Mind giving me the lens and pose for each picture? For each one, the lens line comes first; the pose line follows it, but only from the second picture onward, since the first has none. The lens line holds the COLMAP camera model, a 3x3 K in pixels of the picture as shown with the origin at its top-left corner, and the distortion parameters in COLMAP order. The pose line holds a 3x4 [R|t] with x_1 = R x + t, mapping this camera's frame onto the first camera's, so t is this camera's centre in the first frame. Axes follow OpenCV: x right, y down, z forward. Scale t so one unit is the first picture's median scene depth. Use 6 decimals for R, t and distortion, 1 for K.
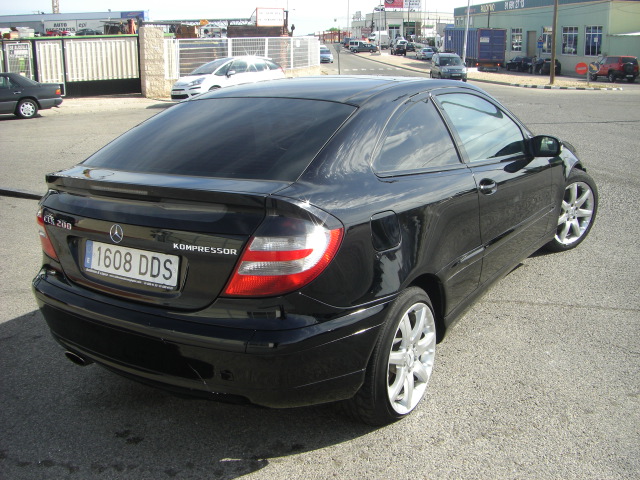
lens RADIAL K [[723.3, 0, 320.7], [0, 723.3, 238.4], [0, 0, 1]] dist [-0.138729, 0.000000]
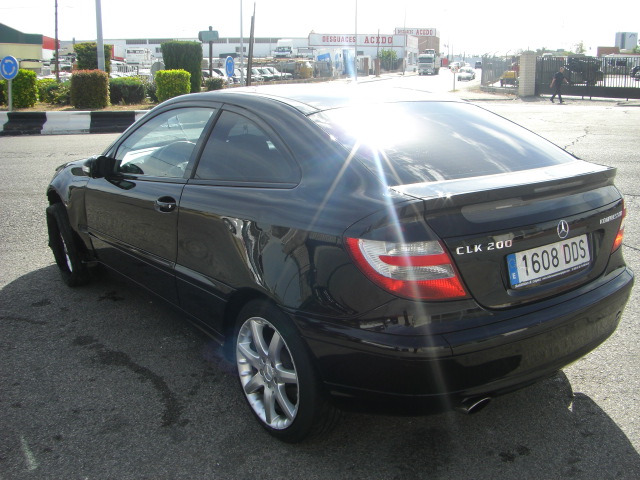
lens RADIAL K [[723.3, 0, 324.1], [0, 723.3, 233.6], [0, 0, 1]] dist [-0.138729, 0.000000]
pose [[0.330729, -0.194052, 0.923559, -1.276236], [0.242110, 0.963325, 0.115707, -0.191100], [-0.912141, 0.185335, 0.365582, 0.906181]]
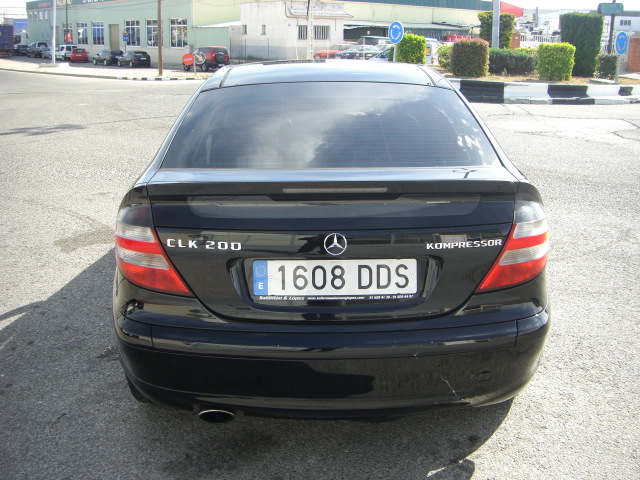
lens RADIAL K [[723.3, 0, 319.2], [0, 723.3, 239.9], [0, 0, 1]] dist [-0.138729, 0.000000]
pose [[0.828793, -0.130271, 0.544180, -0.723566], [0.125052, 0.991046, 0.046791, -0.050631], [-0.545403, 0.029271, 0.837663, 0.303762]]
